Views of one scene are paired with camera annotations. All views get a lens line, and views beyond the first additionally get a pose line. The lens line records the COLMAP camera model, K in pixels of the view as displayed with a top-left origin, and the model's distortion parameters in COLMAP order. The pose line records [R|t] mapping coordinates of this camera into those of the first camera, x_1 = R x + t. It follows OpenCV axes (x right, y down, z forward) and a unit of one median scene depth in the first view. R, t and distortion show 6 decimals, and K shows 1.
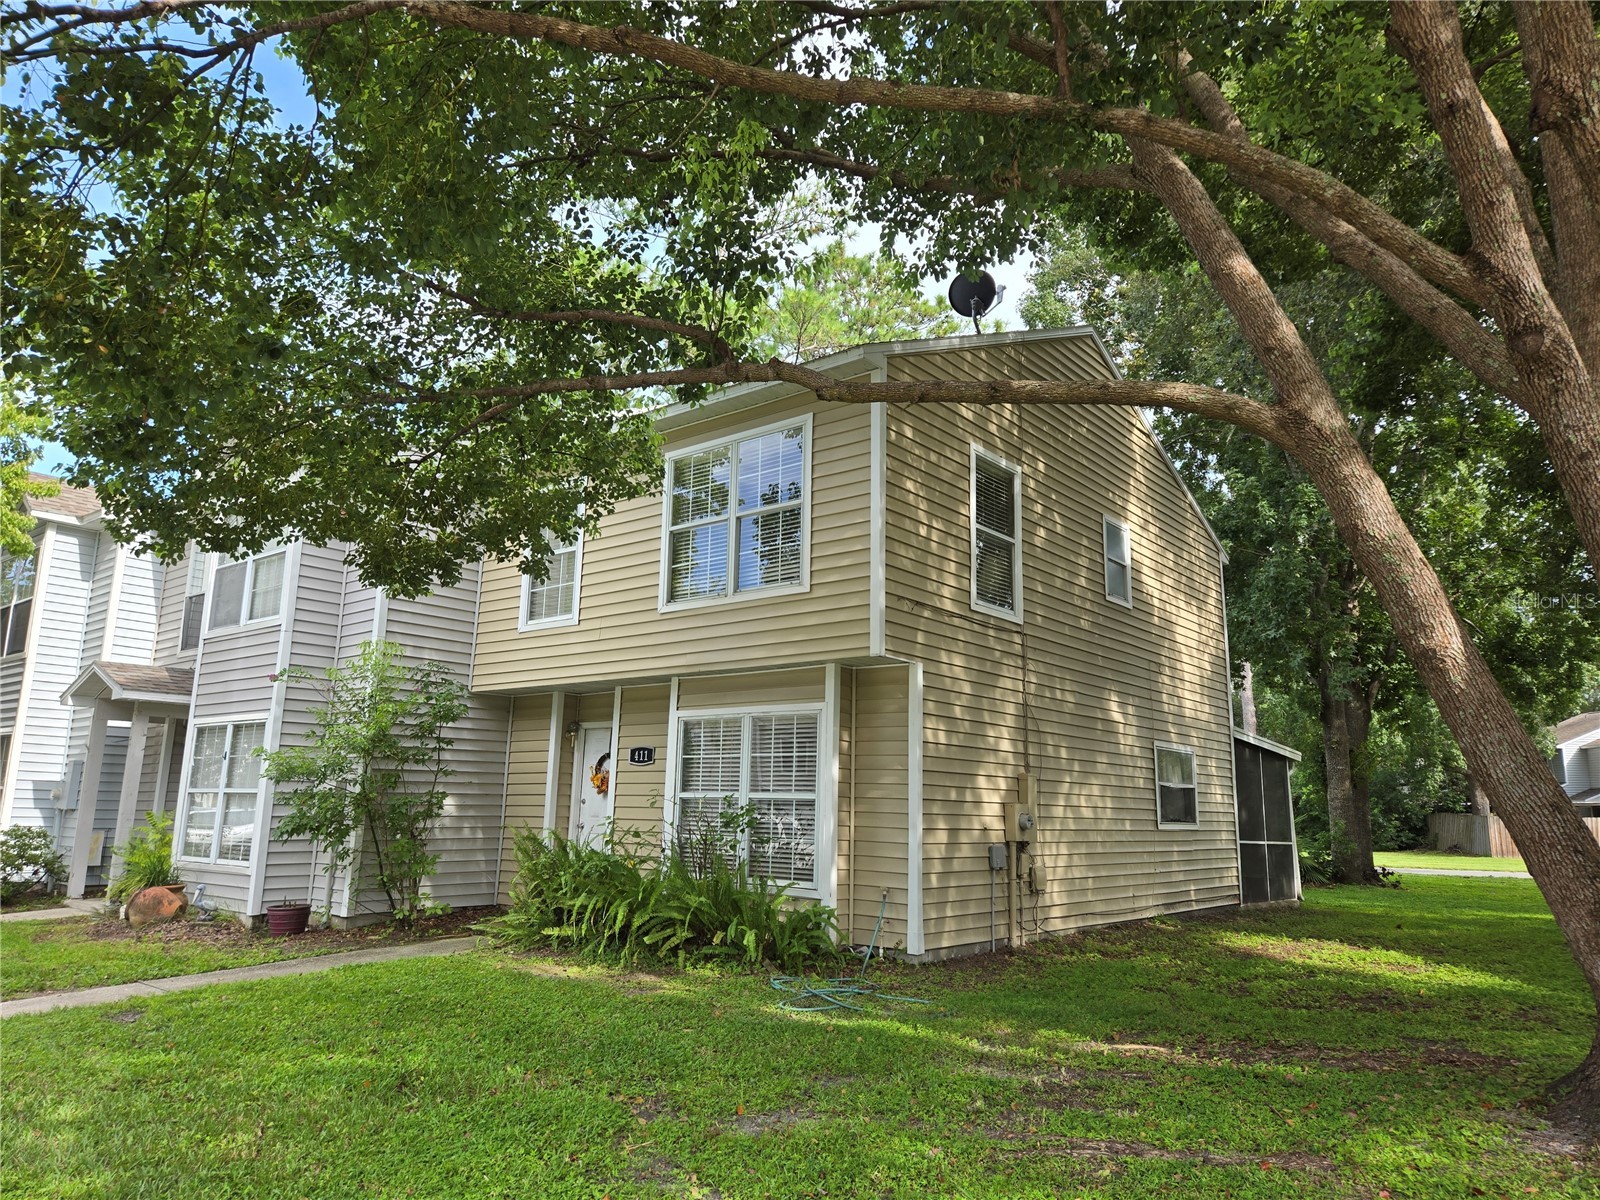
lens RADIAL K [[1081.2, 0, 803.6], [0, 1081.2, 597.9], [0, 0, 1]] dist [0.061619, -0.043656]
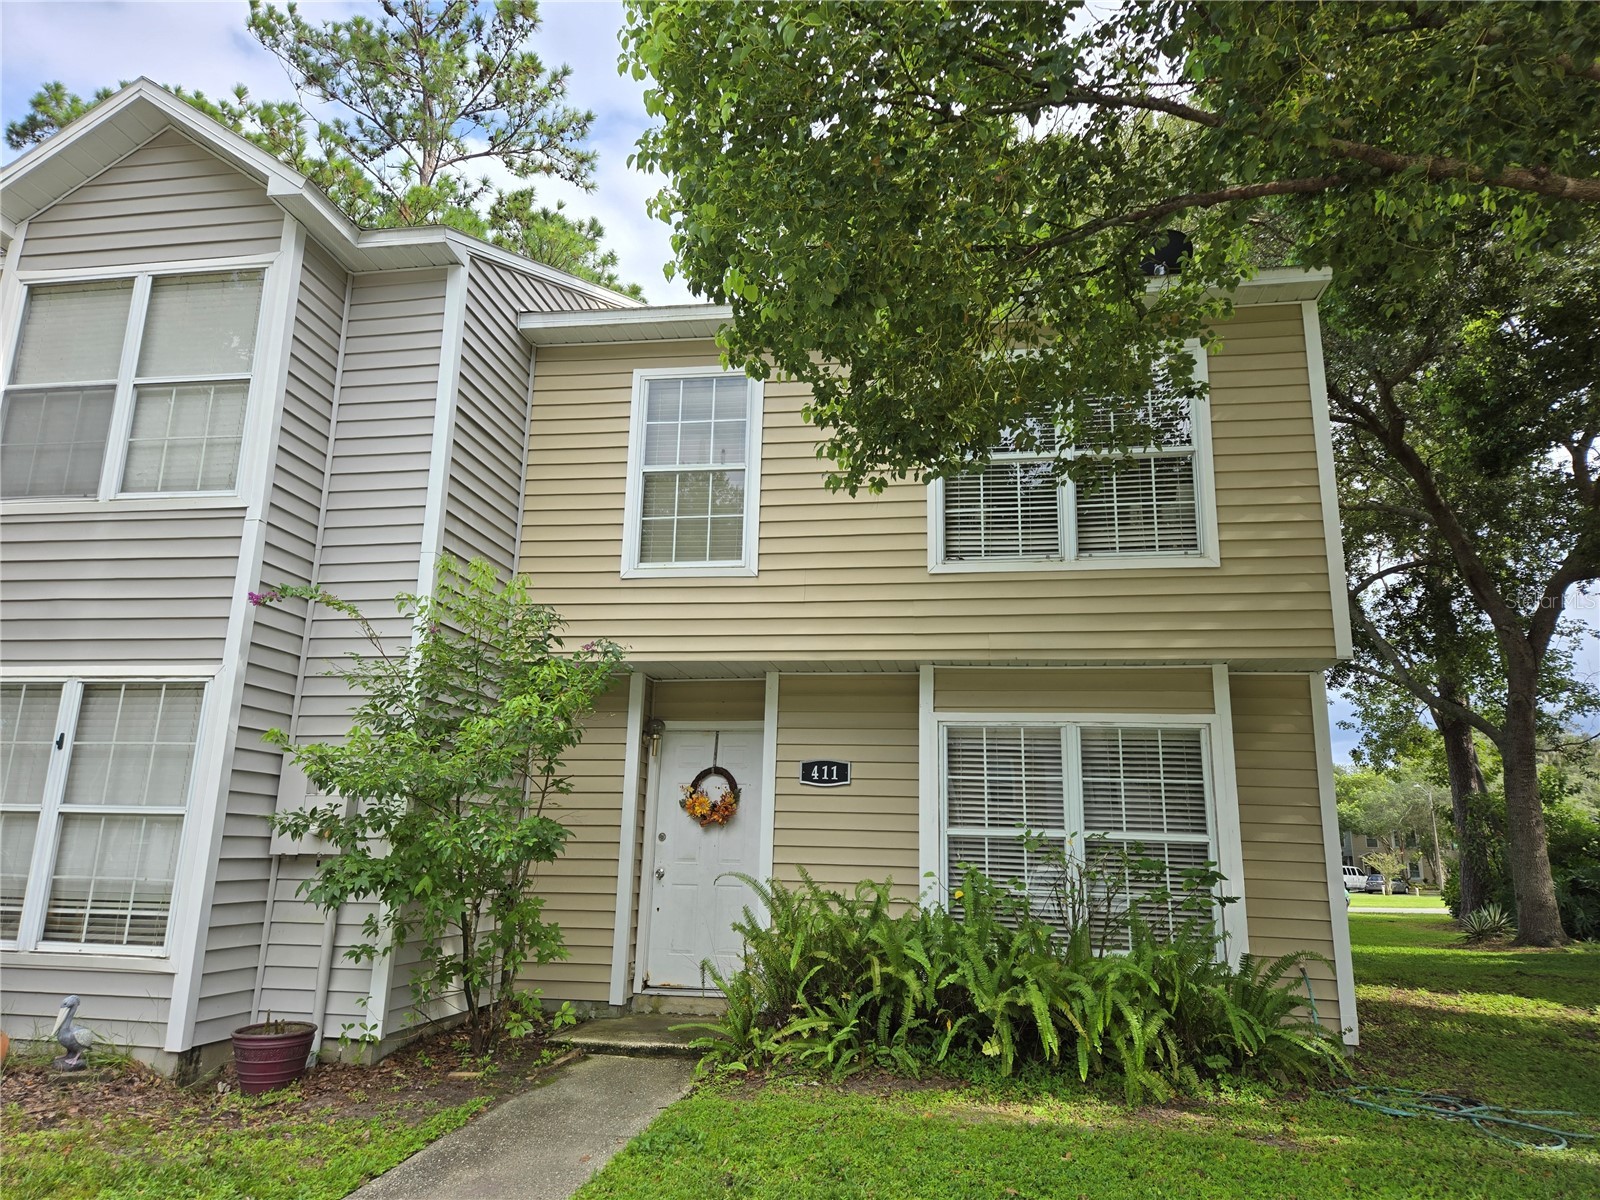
lens RADIAL K [[1081.2, 0, 796.2], [0, 1081.2, 605.4], [0, 0, 1]] dist [0.061619, -0.043656]
pose [[0.868121, 0.112871, 0.483349, -0.529338], [-0.103006, 0.993569, -0.047014, 0.074507], [-0.485547, -0.008974, 0.874164, 0.407841]]
